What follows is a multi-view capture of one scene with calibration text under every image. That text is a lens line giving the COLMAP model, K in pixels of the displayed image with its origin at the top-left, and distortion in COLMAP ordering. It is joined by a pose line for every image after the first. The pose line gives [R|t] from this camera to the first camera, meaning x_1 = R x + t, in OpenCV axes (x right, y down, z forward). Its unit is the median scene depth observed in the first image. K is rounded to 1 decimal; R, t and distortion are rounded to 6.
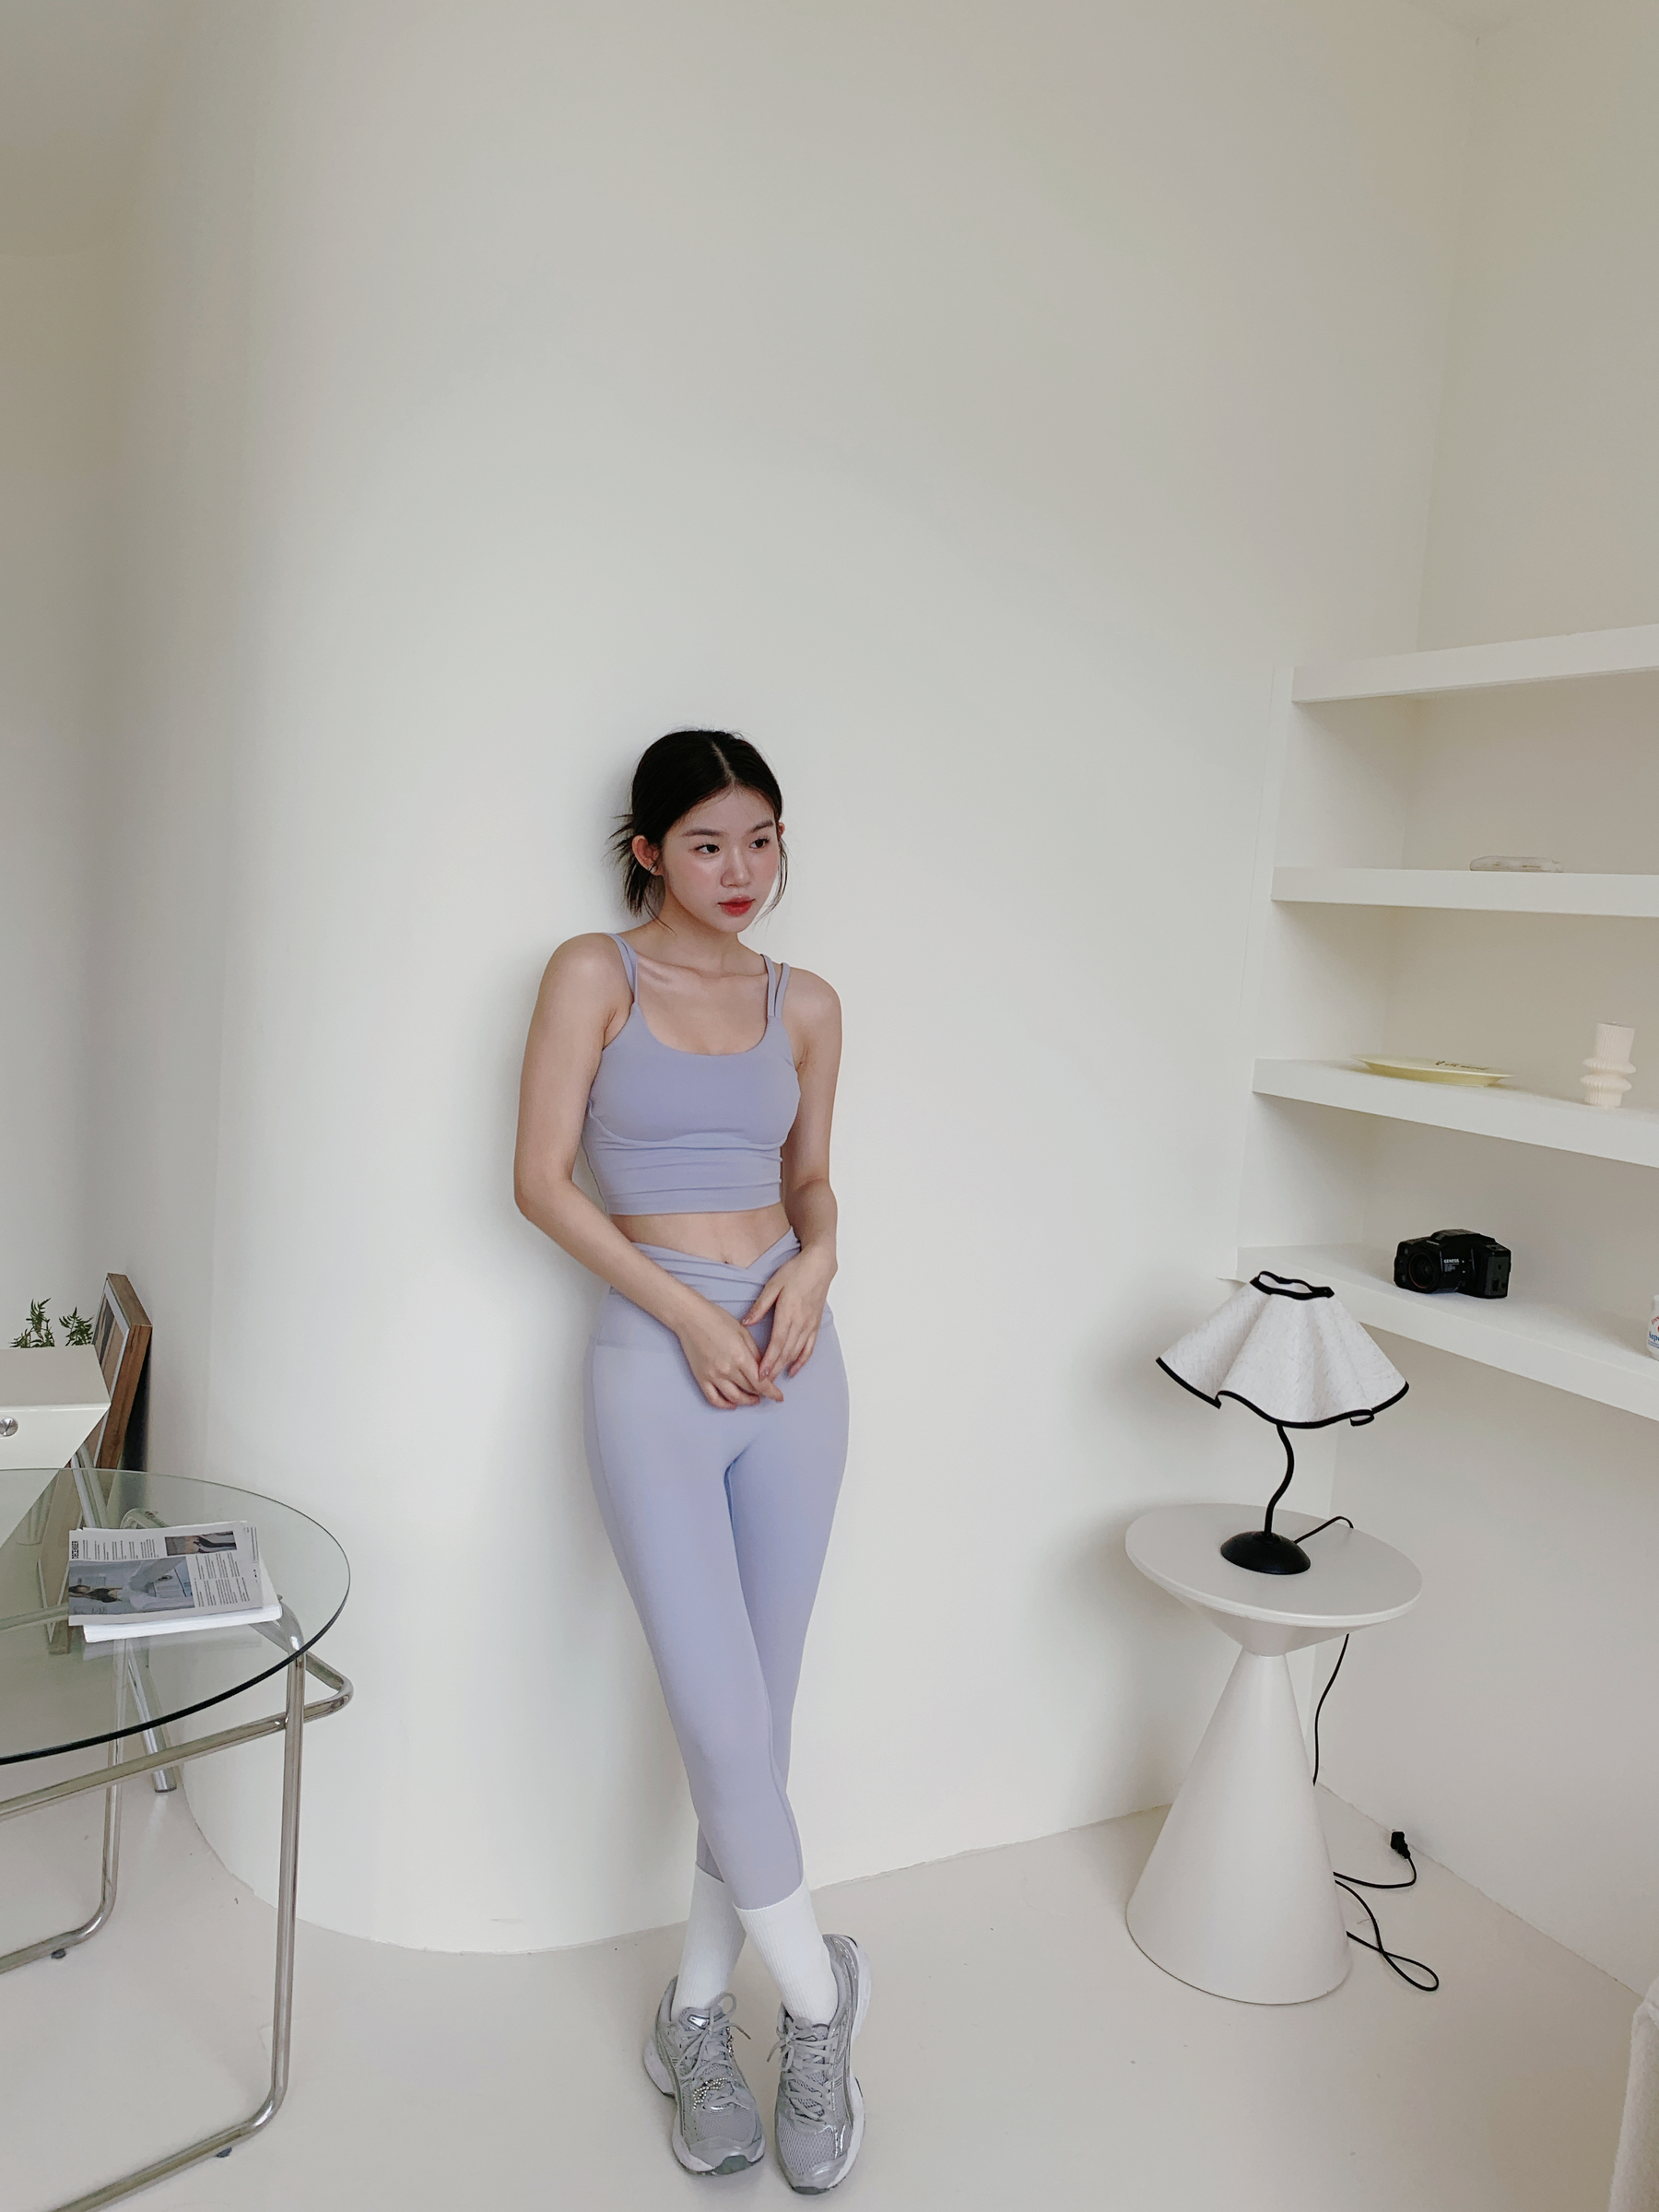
lens RADIAL K [[1641.3, 0, 847.1], [0, 1641.3, 1093.9], [0, 0, 1]] dist [0.004888, -0.032829]
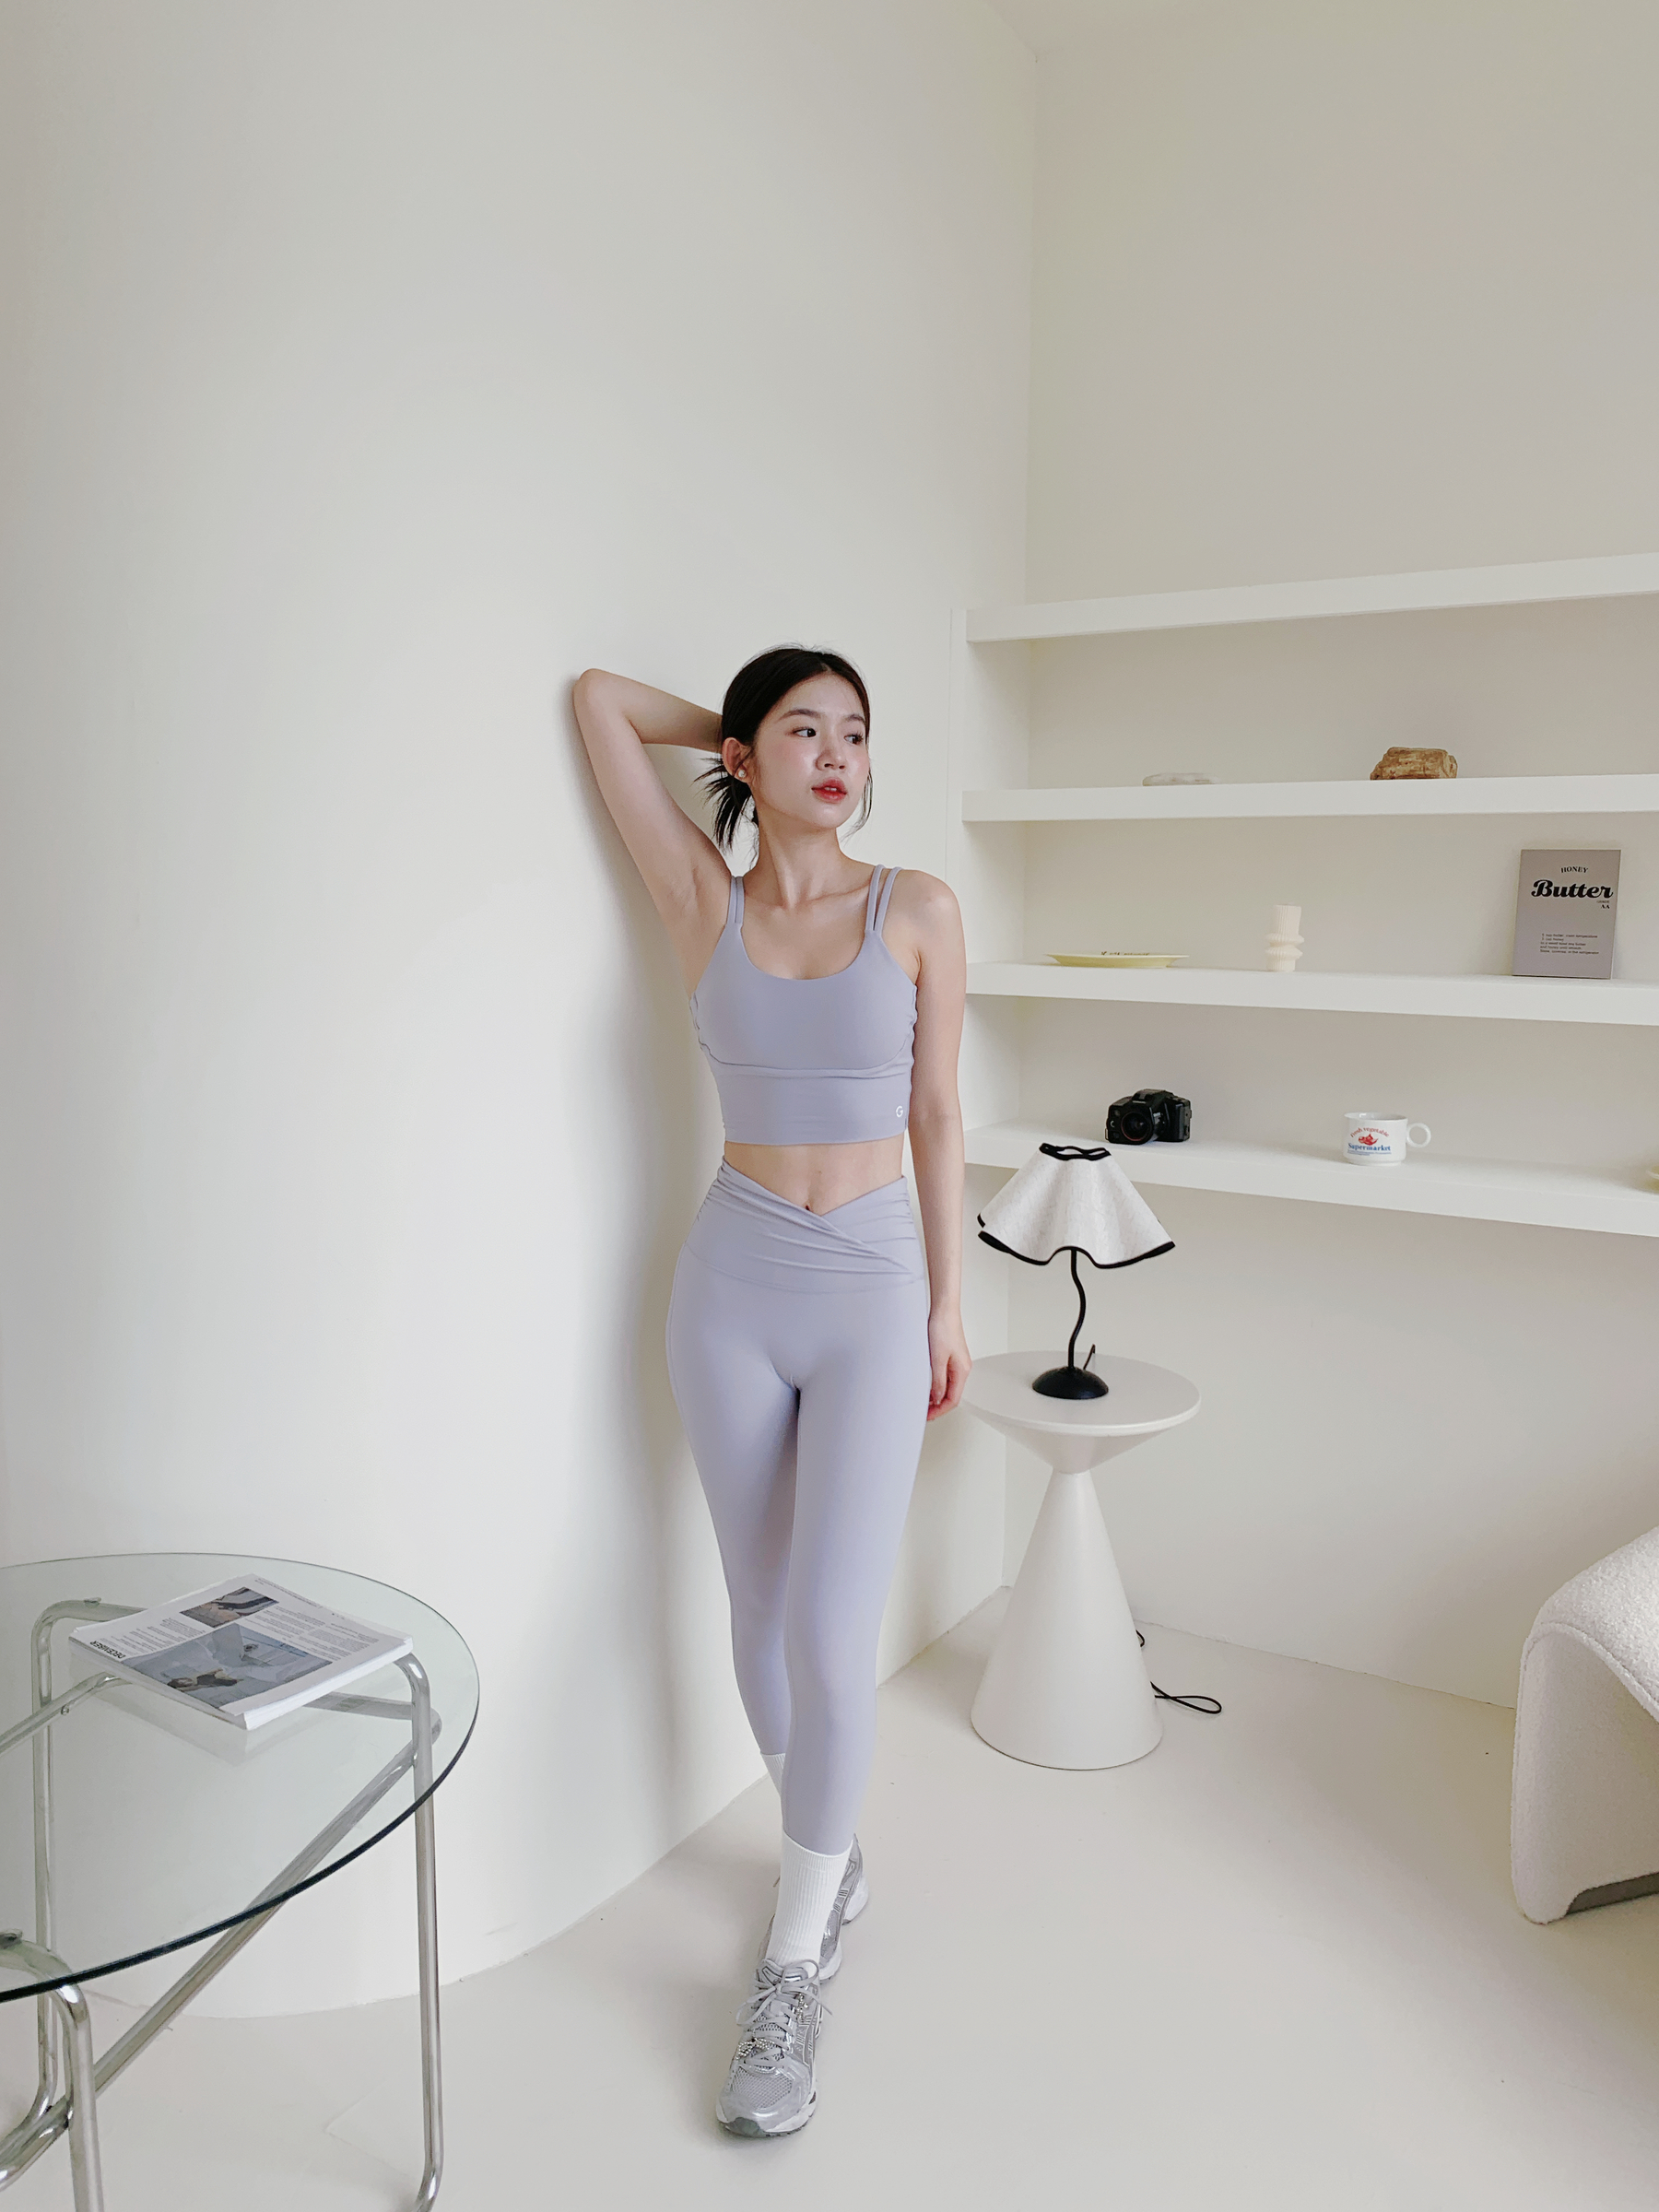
lens RADIAL K [[1641.3, 0, 847.1], [0, 1641.3, 1093.9], [0, 0, 1]] dist [0.004888, -0.032829]
pose [[0.860846, -0.120816, 0.494315, -0.437141], [0.104109, 0.992674, 0.061315, -0.010601], [-0.498101, -0.001320, 0.867118, 0.080331]]
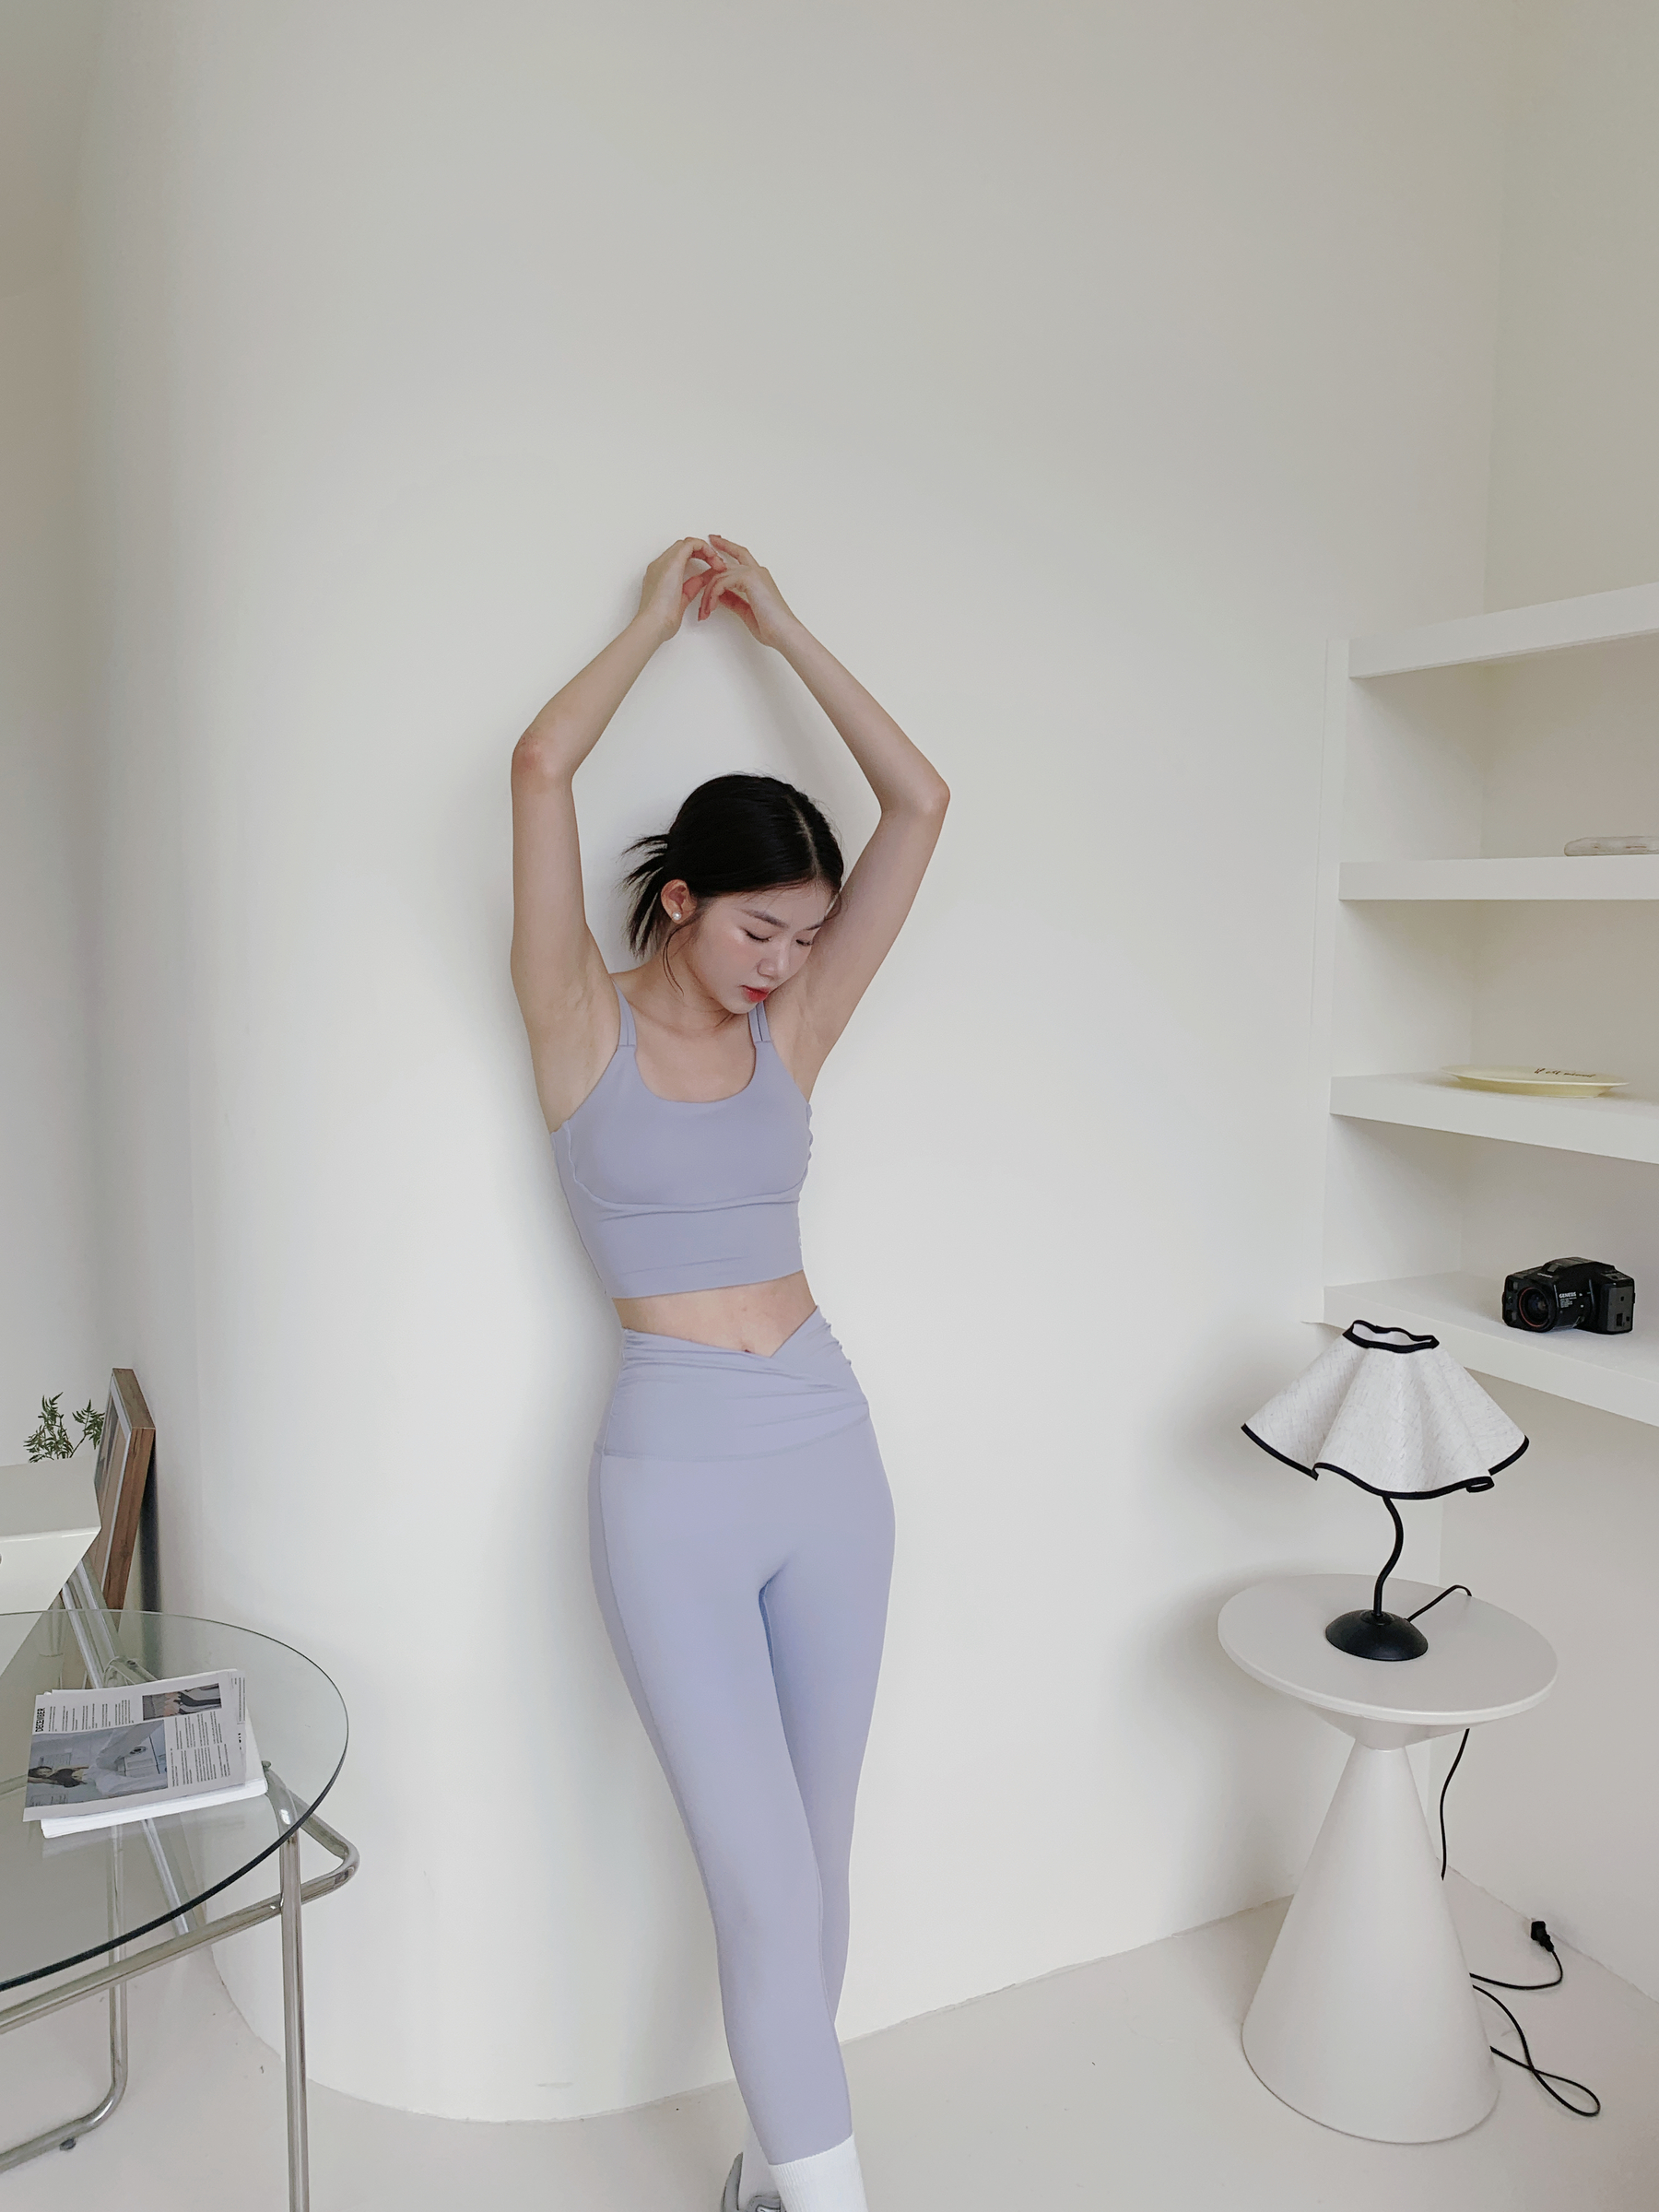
lens RADIAL K [[1656.3, 0, 845.3], [0, 1656.3, 1110.9], [0, 0, 1]] dist [-0.014475, -0.001796]
pose [[0.997700, -0.058915, -0.033523, 0.014210], [0.059109, 0.998240, 0.004833, -0.026717], [0.033179, -0.006804, 0.999426, 0.098687]]
